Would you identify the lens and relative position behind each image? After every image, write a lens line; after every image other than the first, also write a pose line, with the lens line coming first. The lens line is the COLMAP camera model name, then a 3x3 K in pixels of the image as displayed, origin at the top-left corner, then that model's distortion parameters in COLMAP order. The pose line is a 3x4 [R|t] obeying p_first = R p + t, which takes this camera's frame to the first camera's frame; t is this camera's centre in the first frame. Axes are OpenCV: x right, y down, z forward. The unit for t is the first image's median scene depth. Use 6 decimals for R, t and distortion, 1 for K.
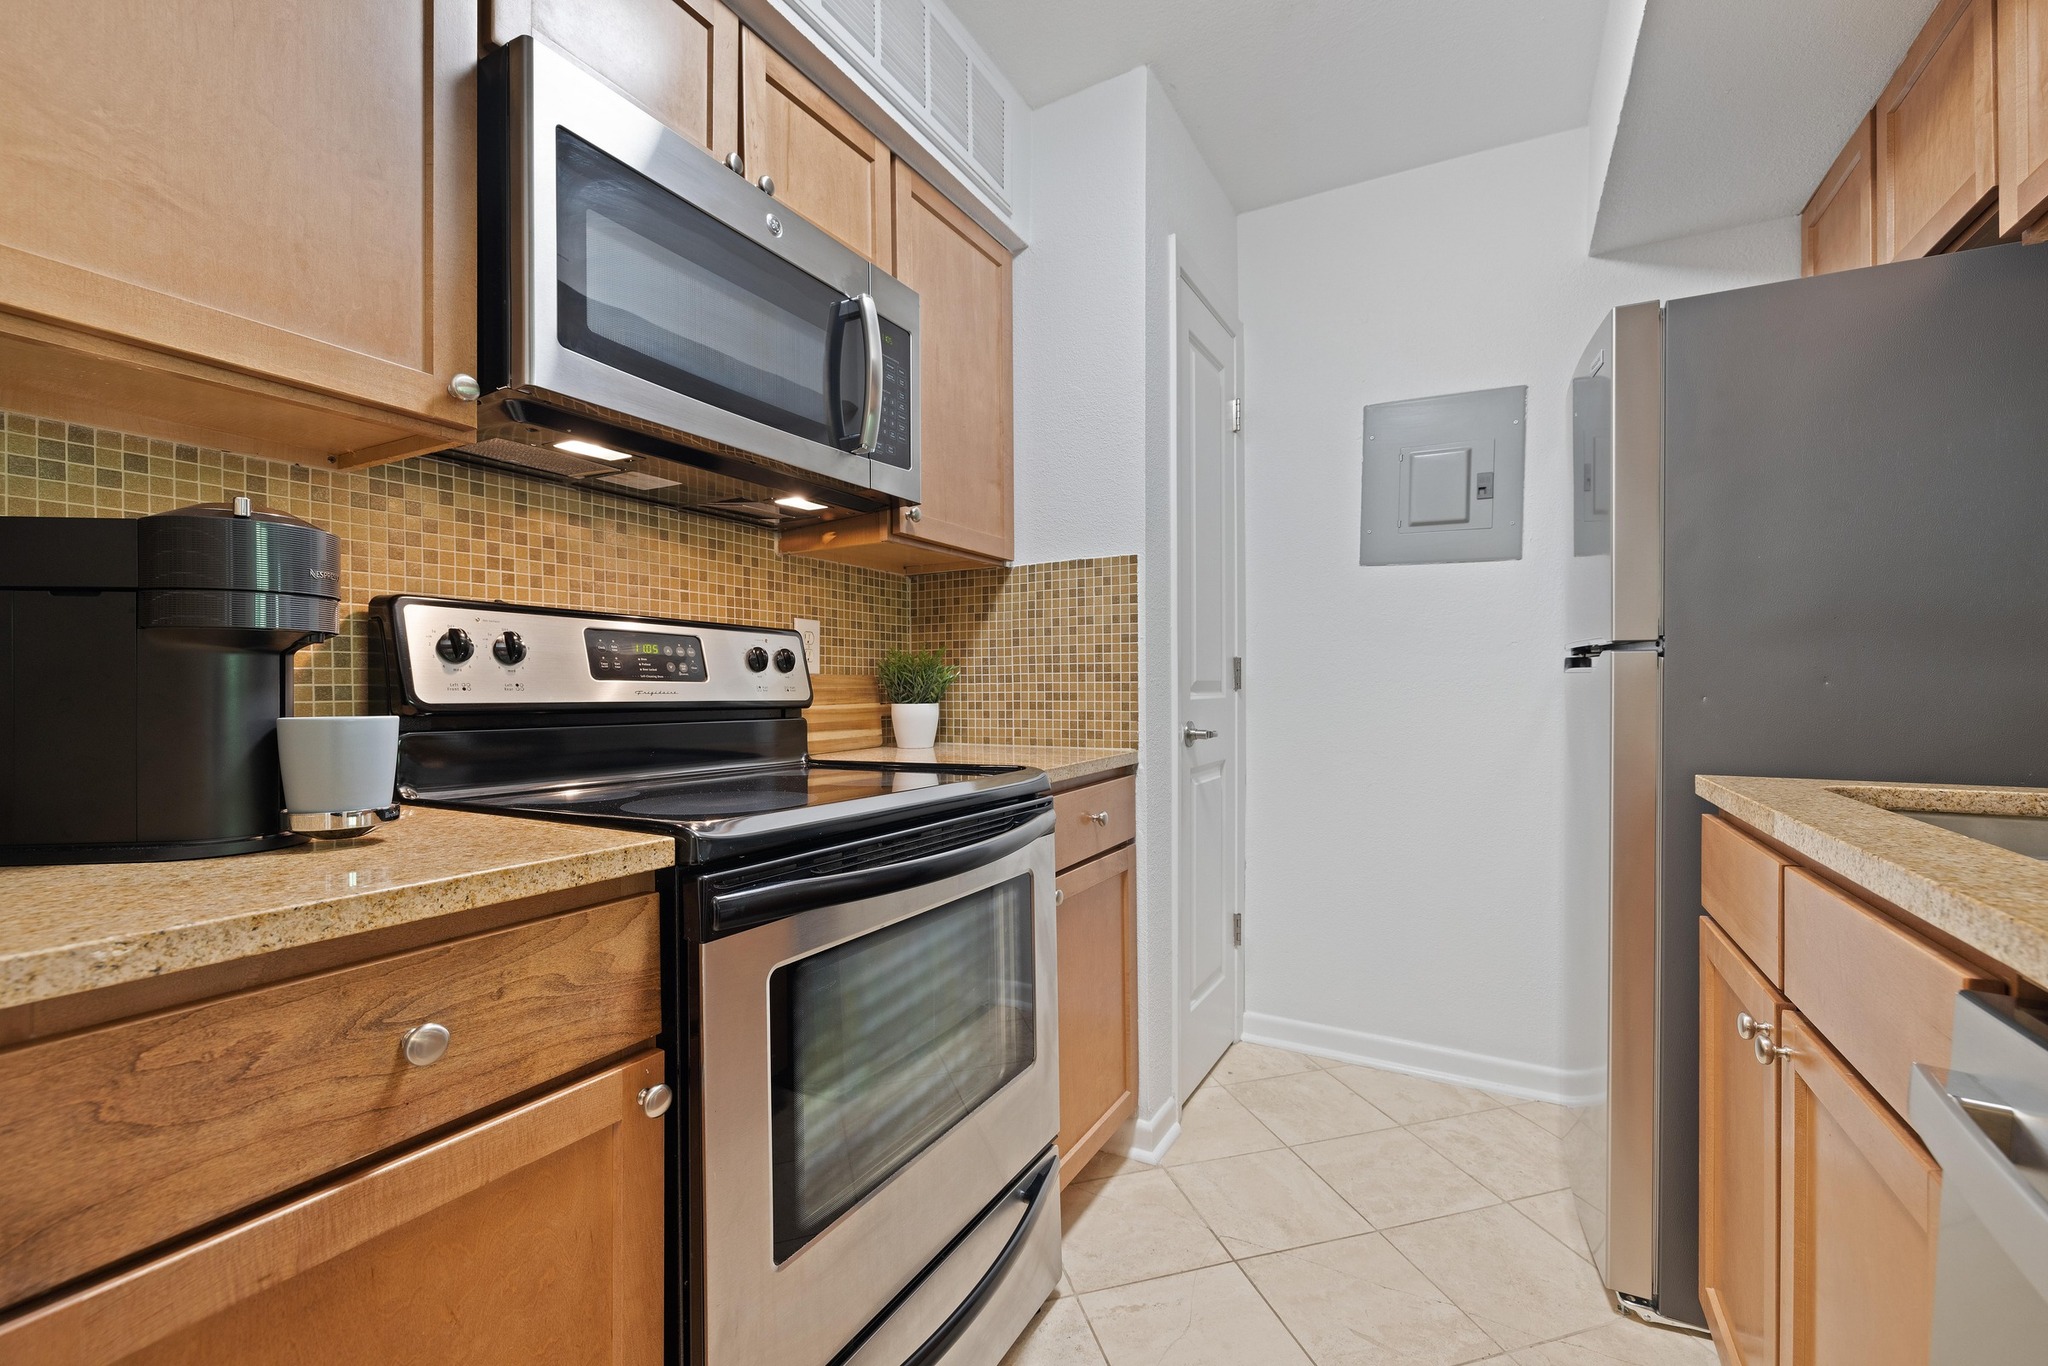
lens RADIAL K [[858.4, 0, 1025.5], [0, 858.4, 680.0], [0, 0, 1]] dist [-0.000211, -0.000027]
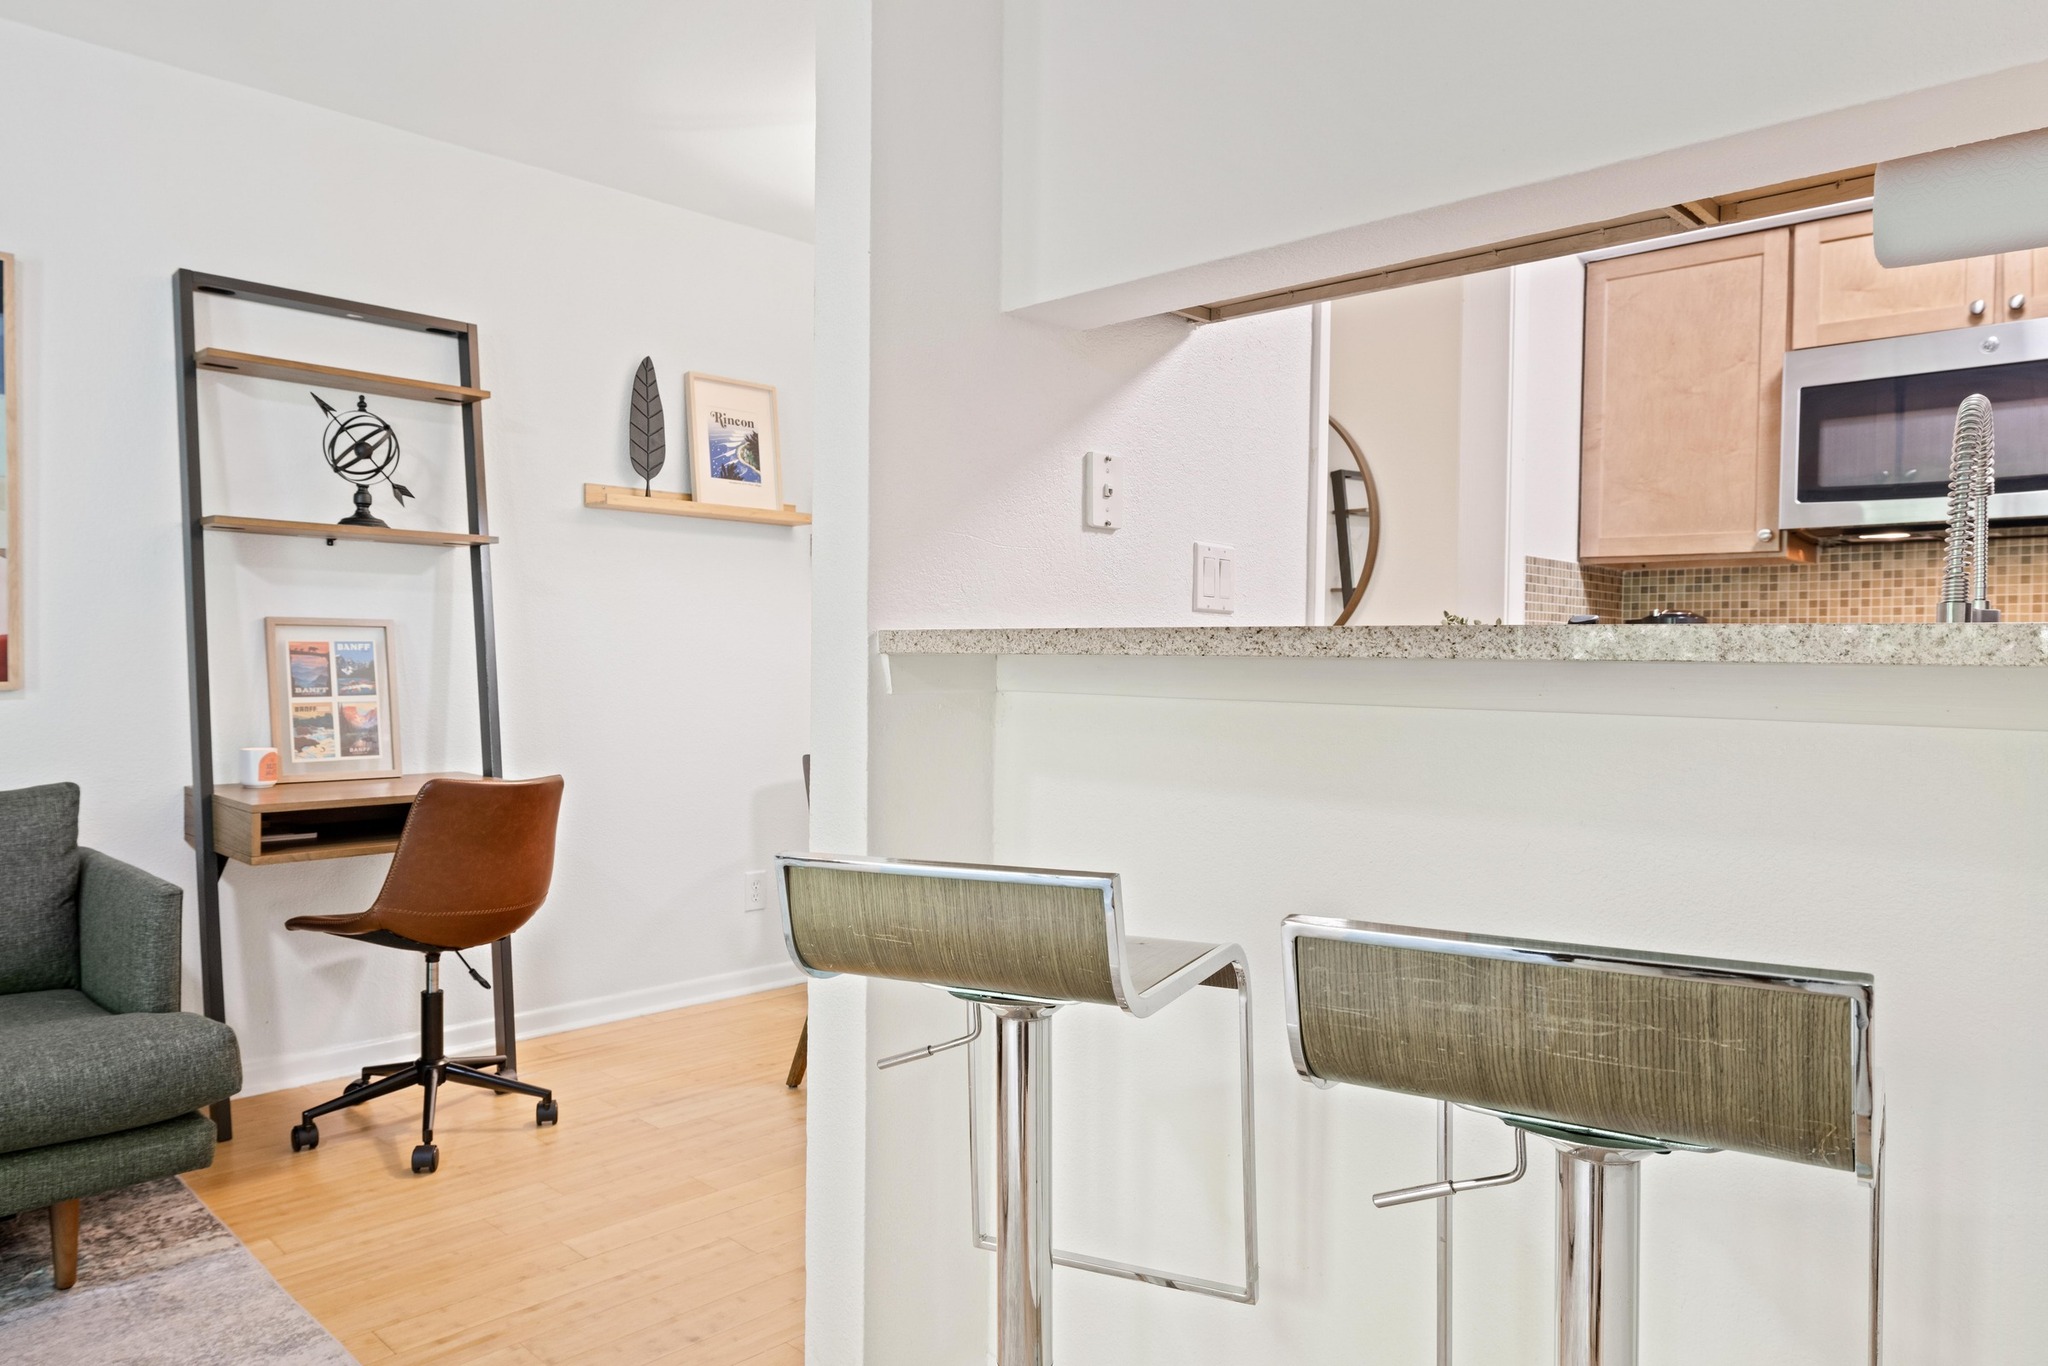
lens RADIAL K [[1351.5, 0, 963.7], [0, 1351.5, 693.1], [0, 0, 1]] dist [0.002641, -0.002180]
pose [[-0.278147, 0.026755, -0.960166, 2.173693], [-0.004347, 0.999567, 0.029113, -0.034085], [0.960529, 0.012272, -0.277910, 0.043257]]
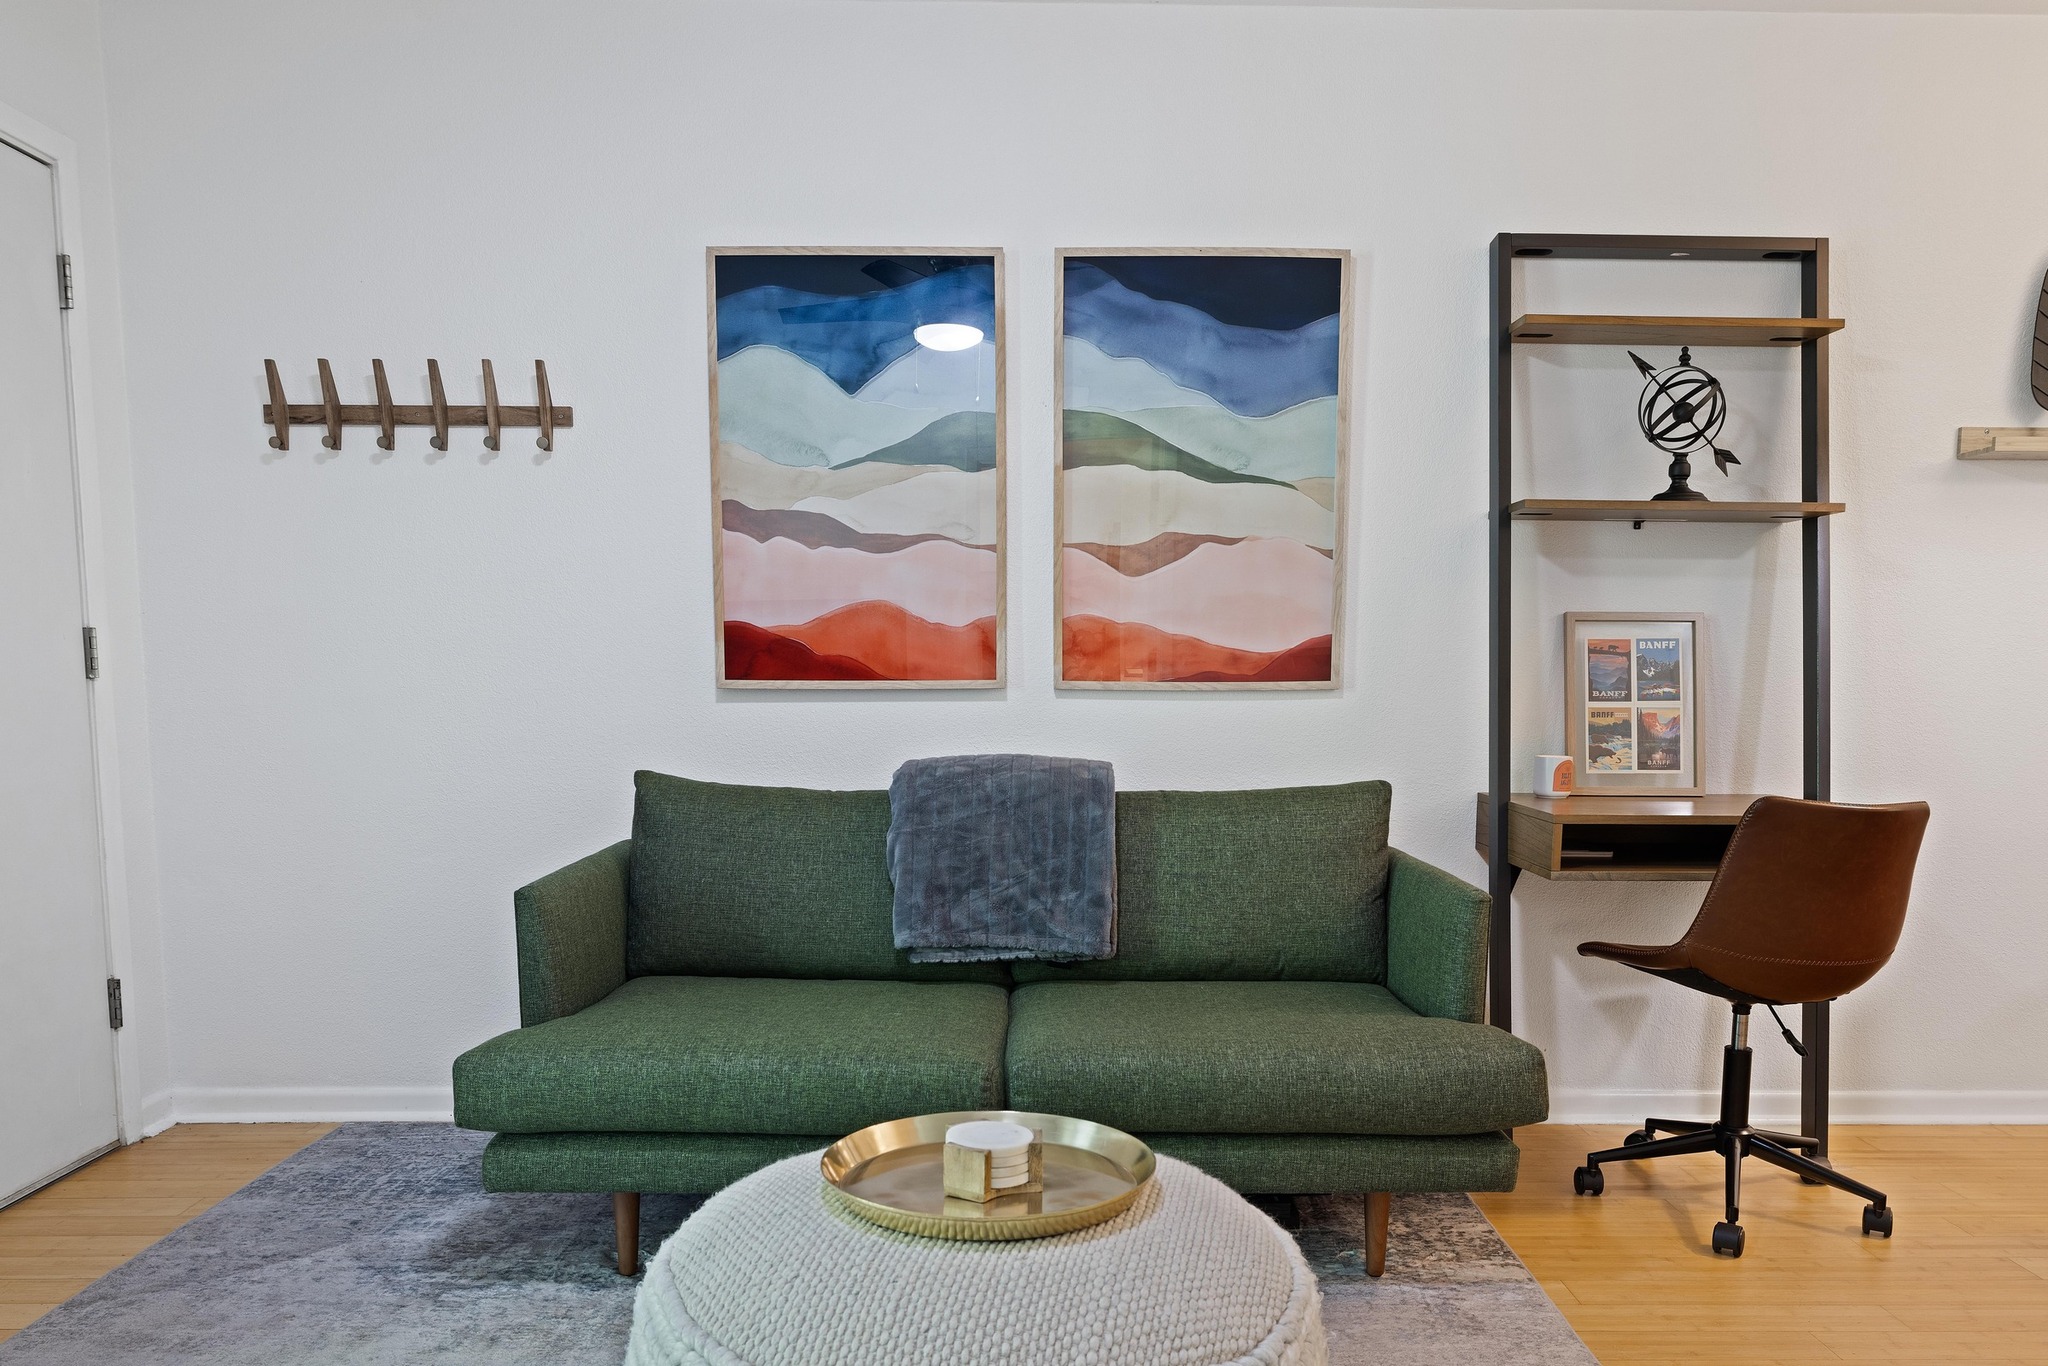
lens RADIAL K [[1456.6, 0, 1043.4], [0, 1456.6, 841.0], [0, 0, 1]] dist [-0.006226, 0.000232]
pose [[-0.868798, 0.054437, -0.492166, 2.120653], [0.000040, 0.993946, 0.109866, 0.016519], [0.495168, 0.095431, -0.863540, -0.172533]]
